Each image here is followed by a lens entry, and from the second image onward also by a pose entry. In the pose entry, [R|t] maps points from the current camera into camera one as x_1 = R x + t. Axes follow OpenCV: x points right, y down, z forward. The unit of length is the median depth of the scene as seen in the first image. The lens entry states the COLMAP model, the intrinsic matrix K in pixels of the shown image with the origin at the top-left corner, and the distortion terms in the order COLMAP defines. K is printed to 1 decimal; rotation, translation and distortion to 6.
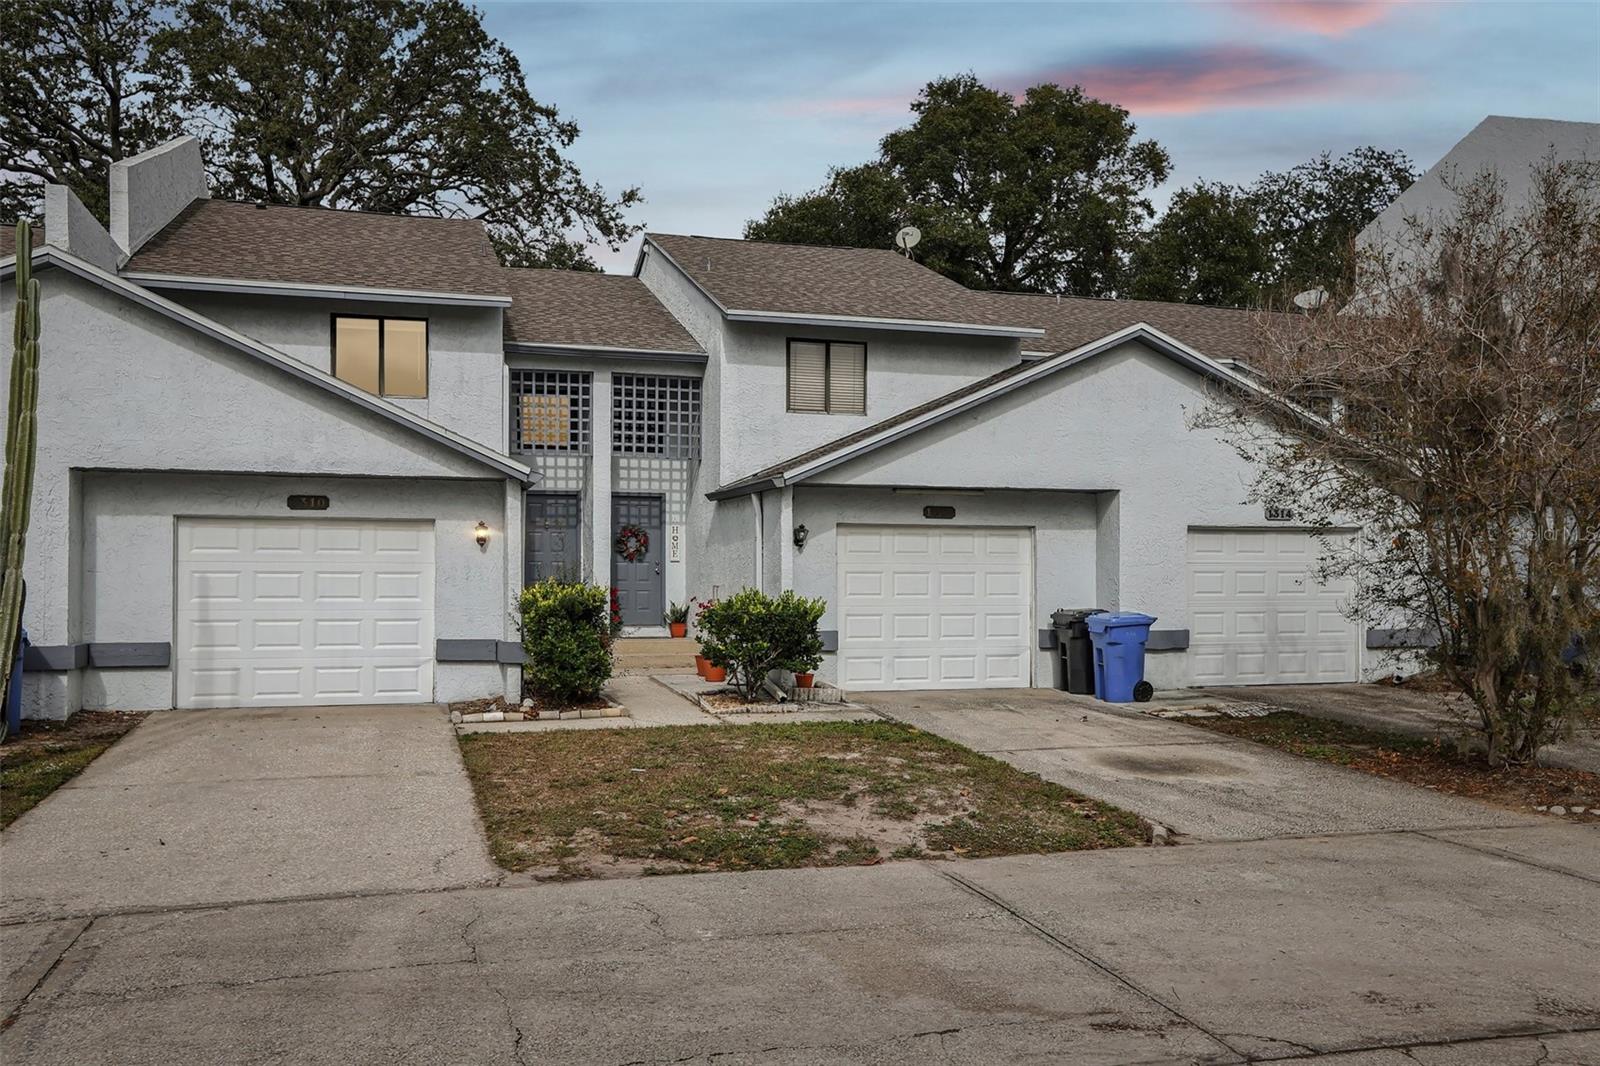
lens RADIAL K [[1407.0, 0, 805.8], [0, 1407.0, 563.0], [0, 0, 1]] dist [0.051491, 0.009794]
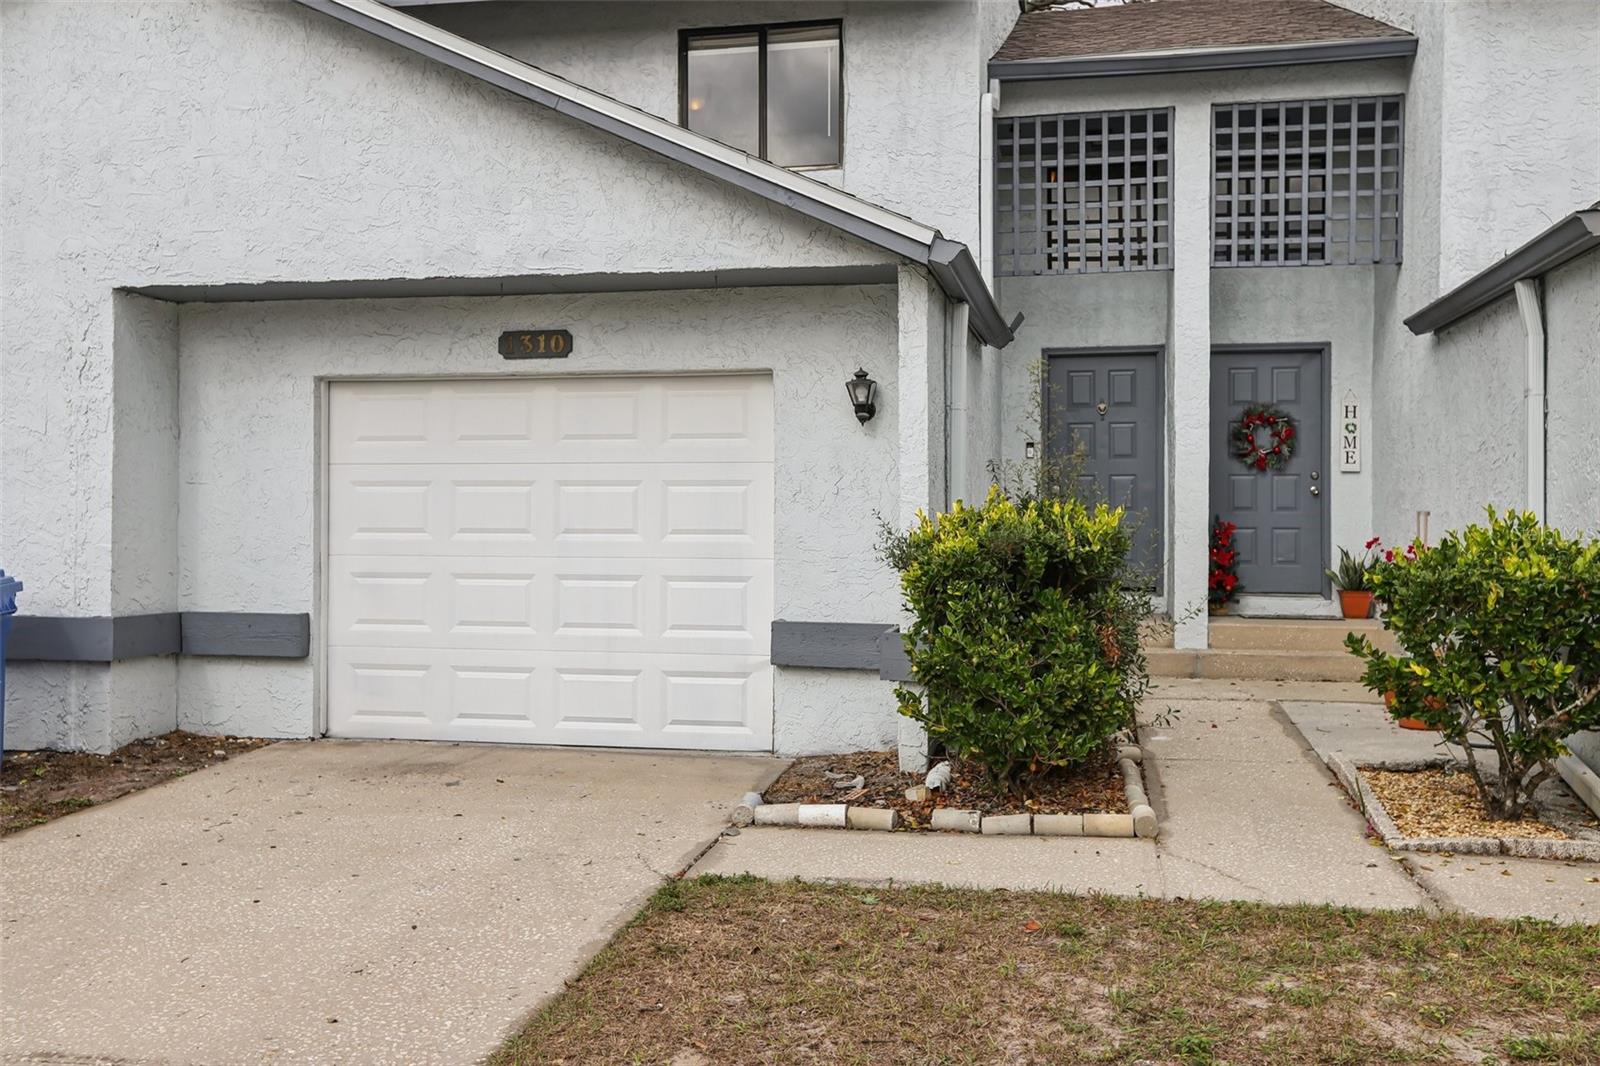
lens RADIAL K [[1455.4, 0, 795.4], [0, 1455.4, 518.0], [0, 0, 1]] dist [0.035018, 0.000000]
pose [[0.878430, -0.003109, -0.477860, -0.019915], [0.004877, 0.999985, 0.002458, 0.018209], [0.477846, -0.004490, 0.878432, 0.571826]]
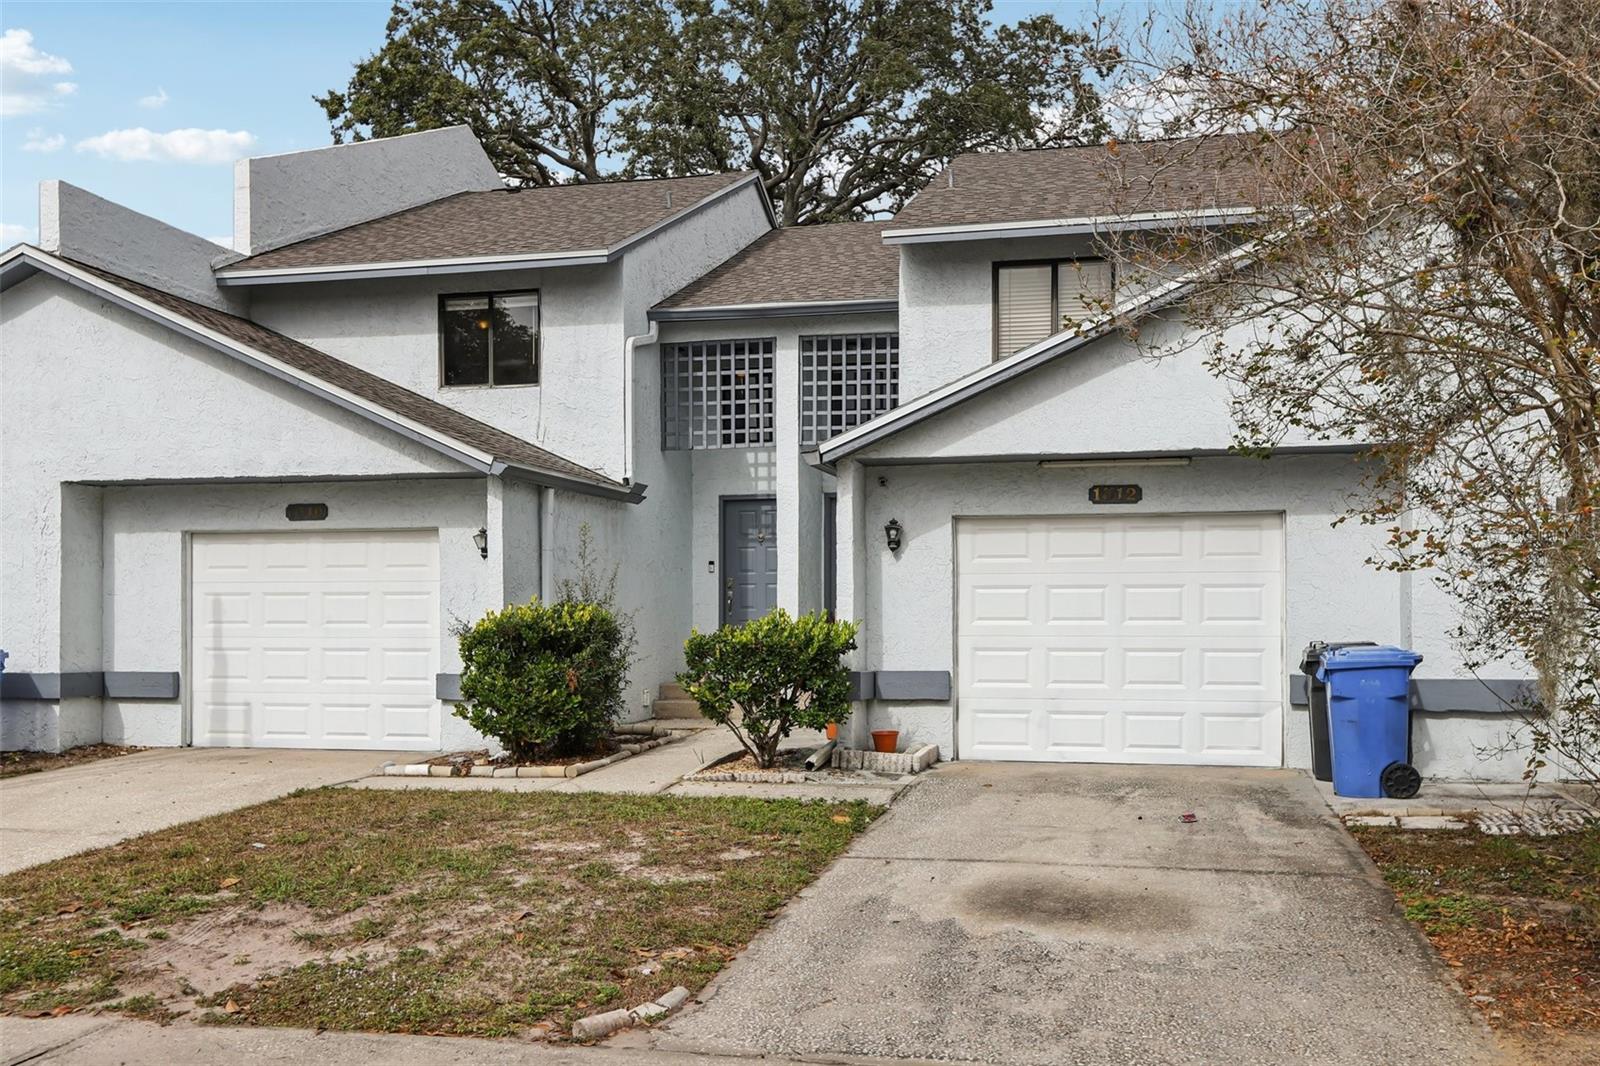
lens RADIAL K [[1605.6, 0, 811.4], [0, 1605.6, 609.7], [0, 0, 1]] dist [0.050187, 0.000000]
pose [[0.853270, -0.008514, -0.521399, 0.409453], [0.008743, 0.999960, -0.002021, 0.020640], [0.521396, -0.002834, 0.853310, 0.316809]]
